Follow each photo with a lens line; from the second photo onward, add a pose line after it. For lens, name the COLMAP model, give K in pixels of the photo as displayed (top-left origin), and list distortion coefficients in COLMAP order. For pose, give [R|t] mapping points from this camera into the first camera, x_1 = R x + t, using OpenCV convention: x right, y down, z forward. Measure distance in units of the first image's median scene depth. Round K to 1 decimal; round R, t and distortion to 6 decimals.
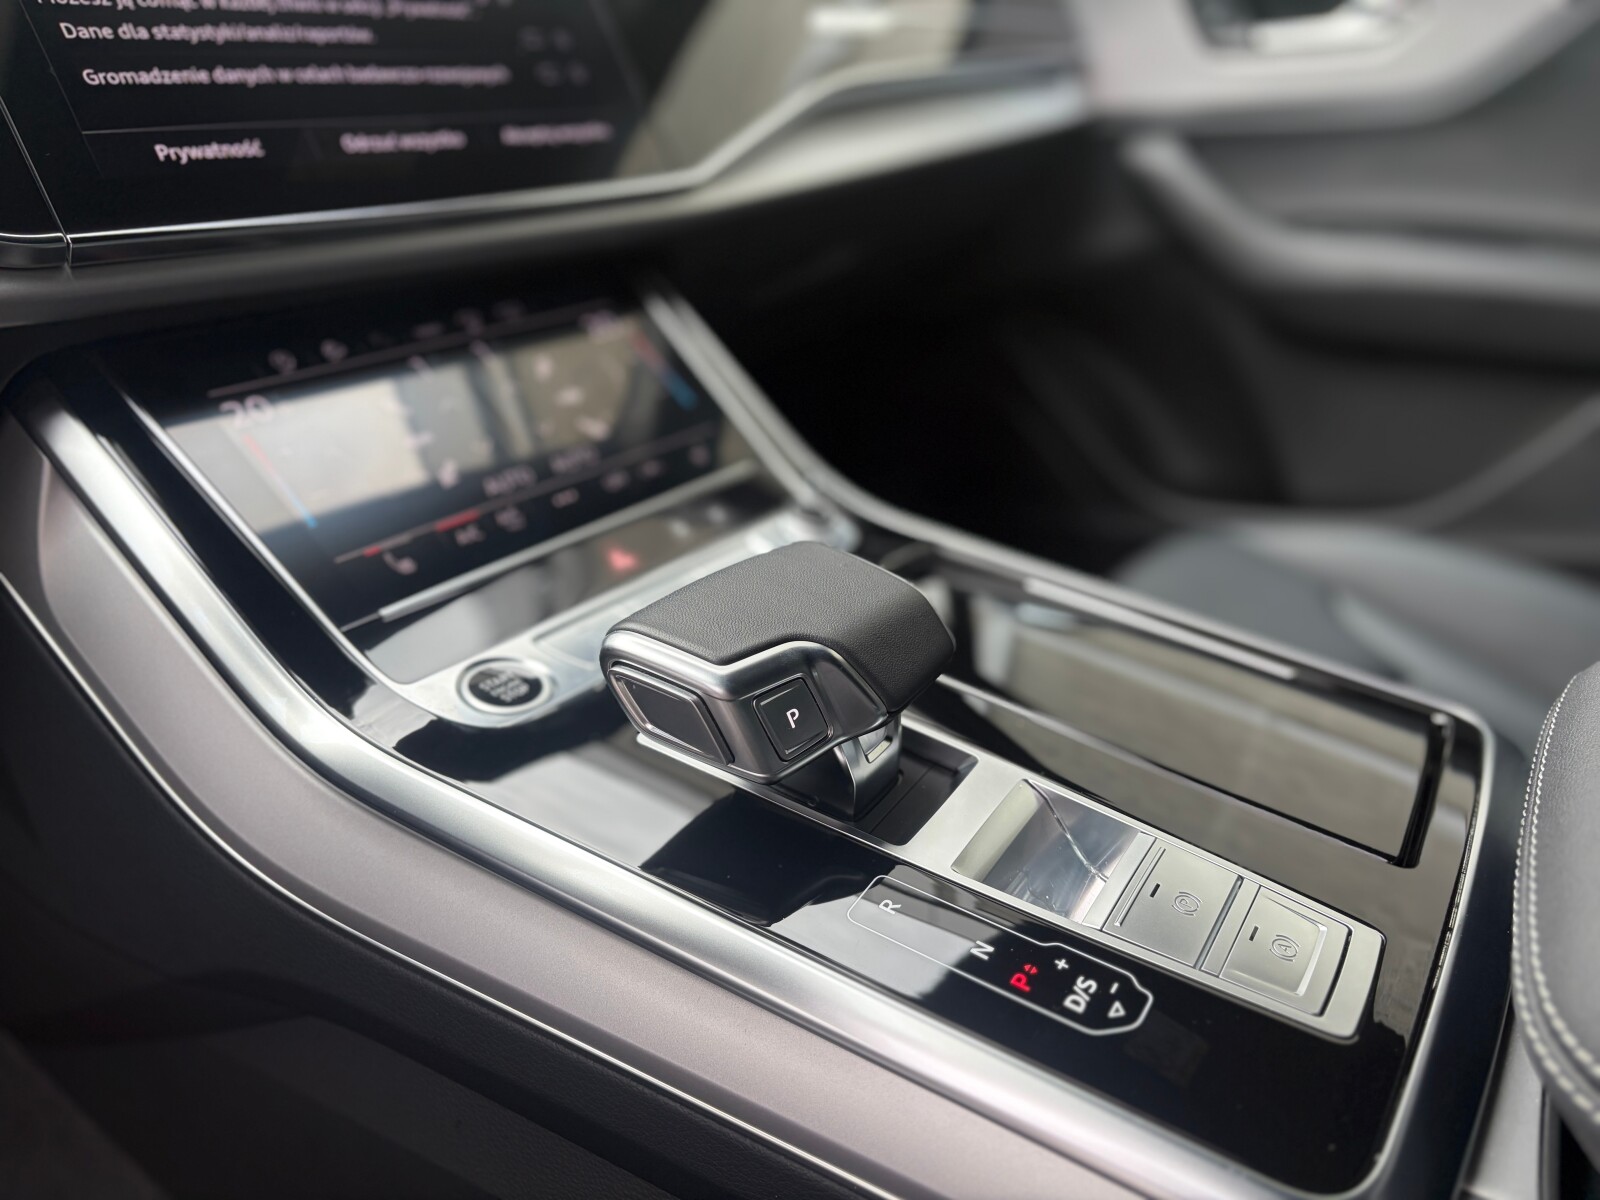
lens RADIAL K [[1225.1, 0, 799.8], [0, 1225.1, 610.4], [0, 0, 1]] dist [0.024075, -0.027588]
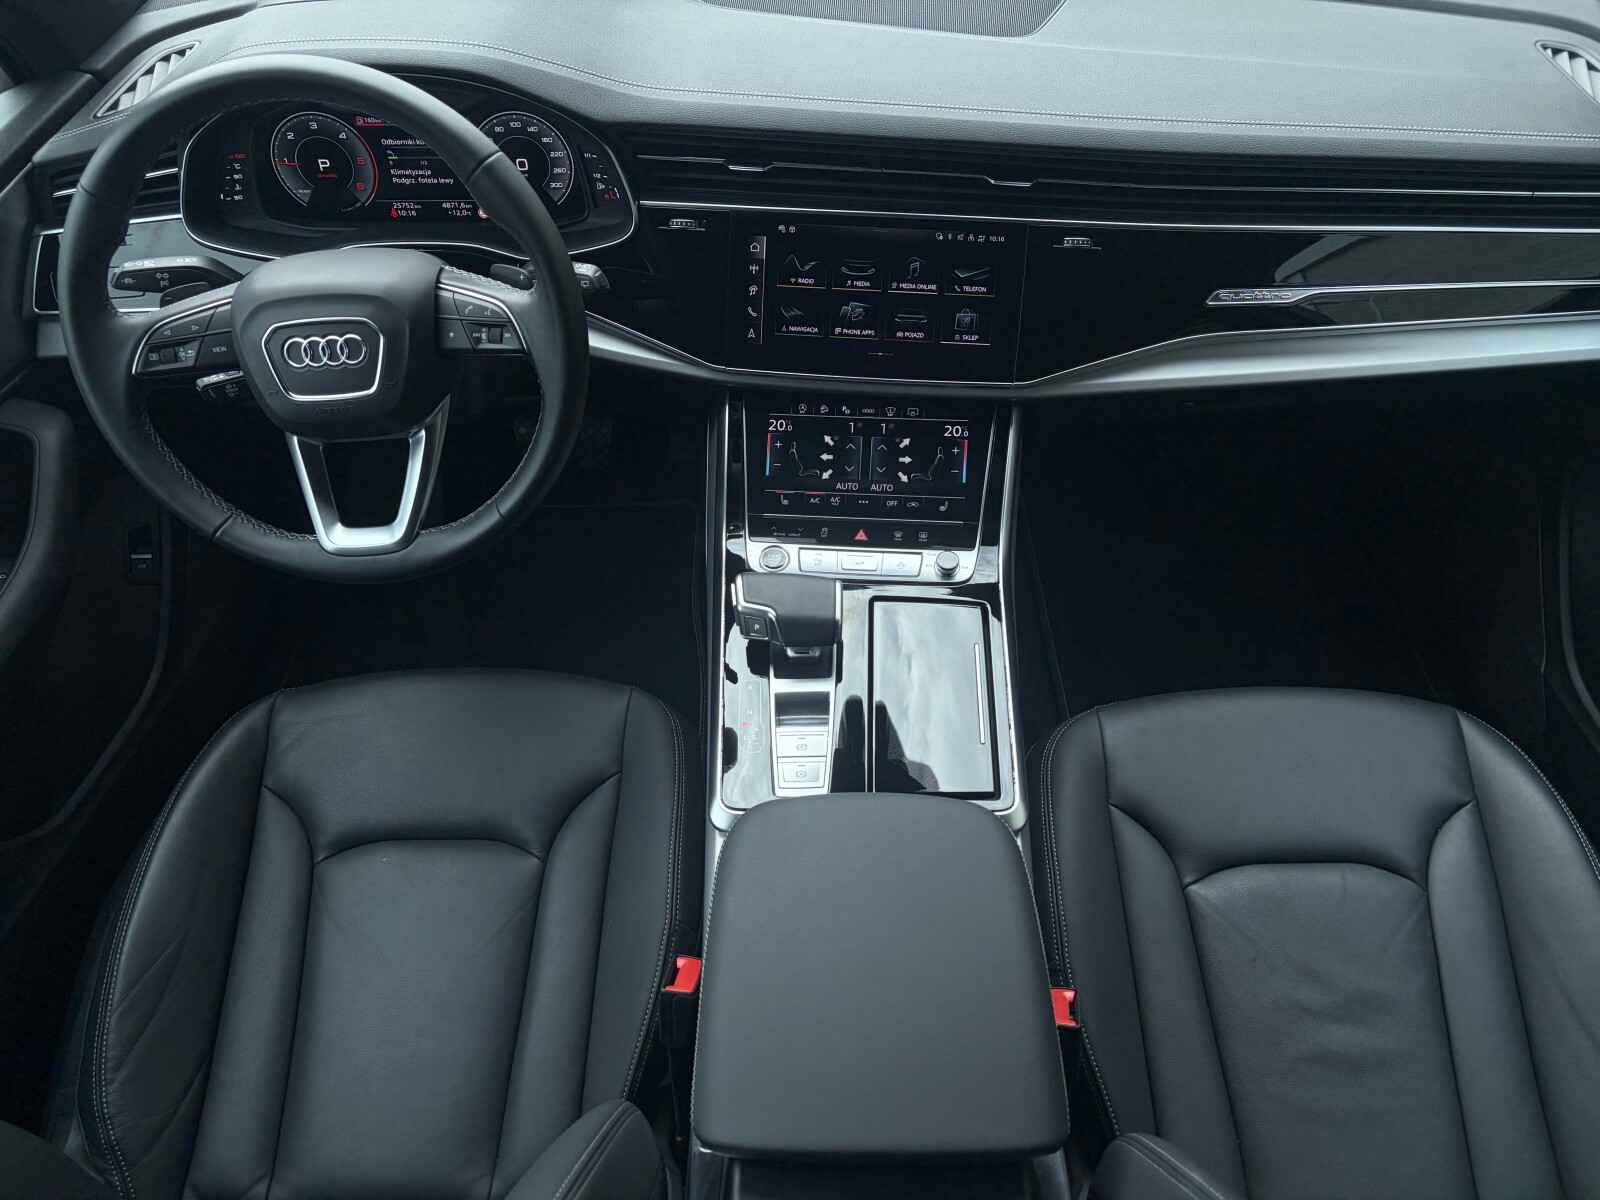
lens RADIAL K [[1225.1, 0, 793.6], [0, 1225.1, 641.3], [0, 0, 1]] dist [0.024075, -0.027588]
pose [[0.518621, 0.618260, -0.590582, 1.693335], [-0.338974, 0.782811, 0.521826, -1.374455], [0.784938, -0.070438, 0.615557, -0.818351]]
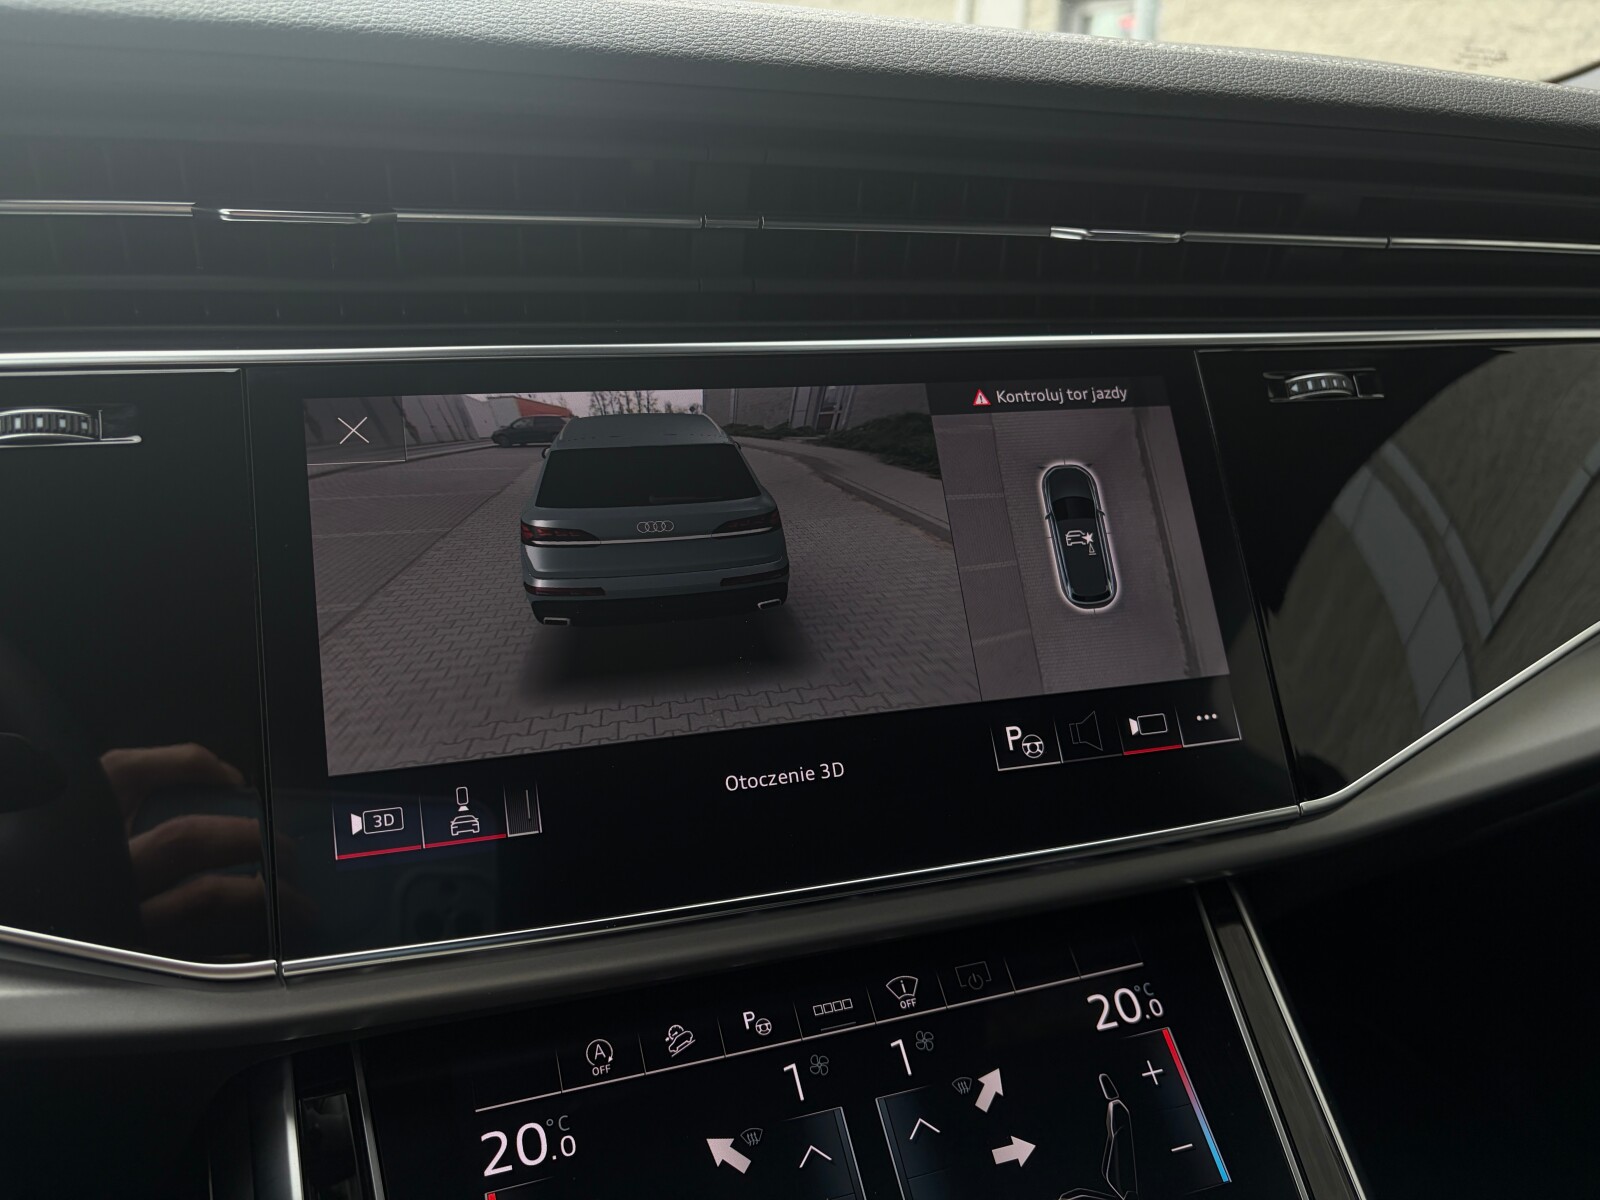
lens RADIAL K [[1225.1, 0, 802.6], [0, 1225.1, 617.2], [0, 0, 1]] dist [0.024075, -0.027588]
pose [[0.825560, 0.193954, -0.529936, 0.010796], [-0.245267, 0.969068, -0.027414, -0.526234], [0.508227, 0.152607, 0.847594, 0.466561]]
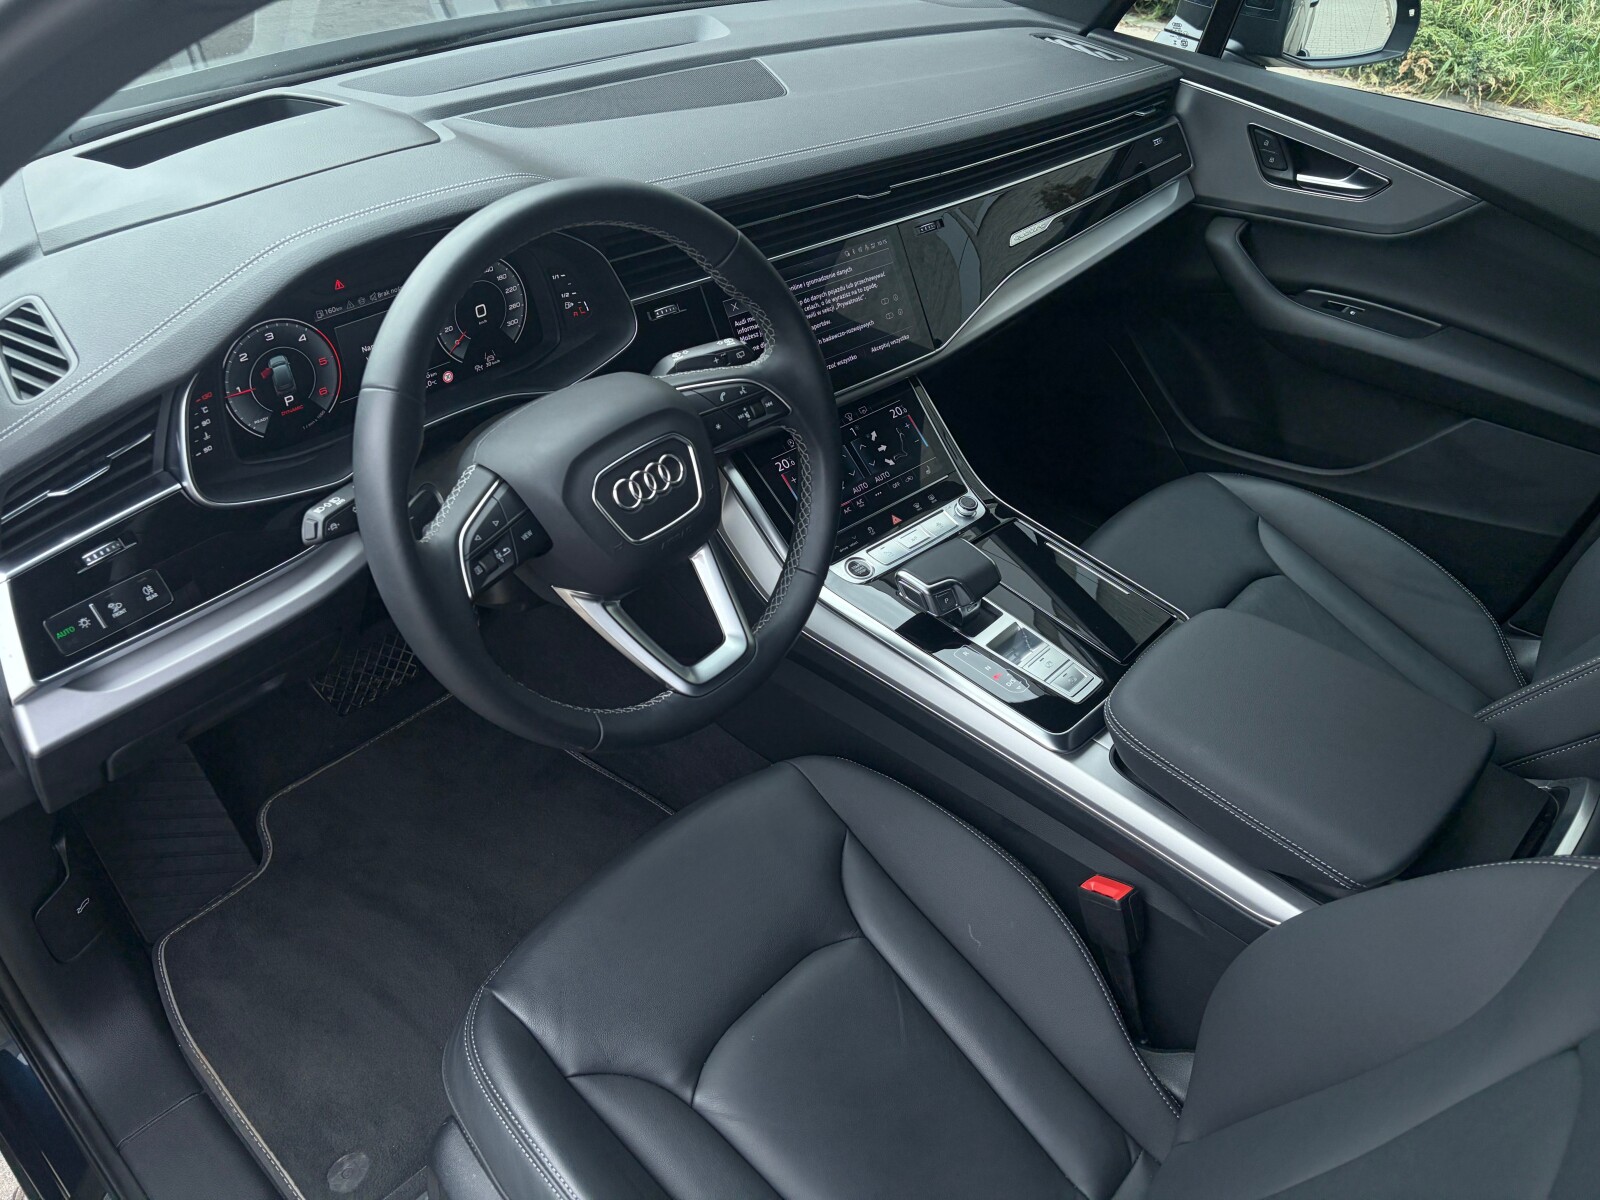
lens RADIAL K [[1225.1, 0, 801.5], [0, 1225.1, 621.8], [0, 0, 1]] dist [0.024075, -0.027588]
pose [[0.982329, 0.140442, -0.123719, 0.025648], [-0.106576, 0.963115, 0.247085, -0.585836], [0.153857, -0.229533, 0.961063, -2.144061]]
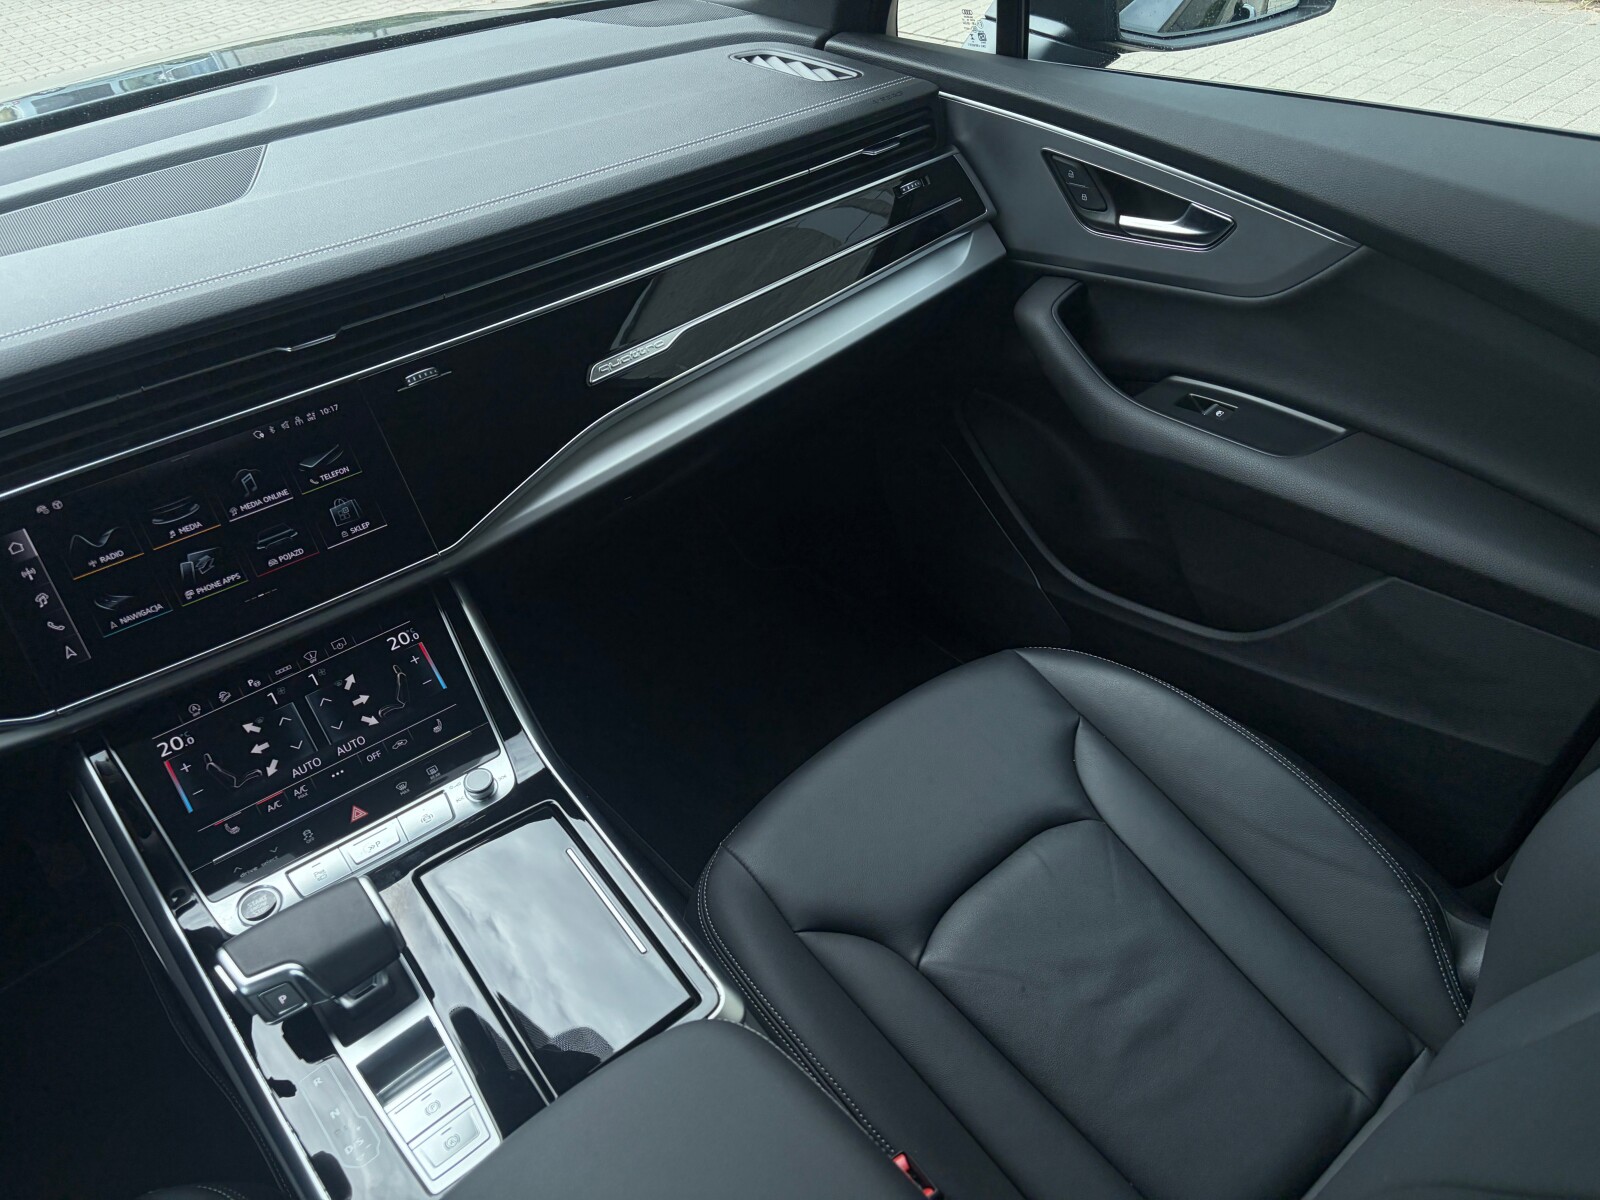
lens RADIAL K [[1225.1, 0, 829.6], [0, 1225.1, 600.3], [0, 0, 1]] dist [0.024075, -0.027588]
pose [[0.938369, 0.114766, -0.326025, 1.358547], [-0.029359, 0.966322, 0.255657, -1.050621], [0.344385, -0.230329, 0.910136, -0.496090]]
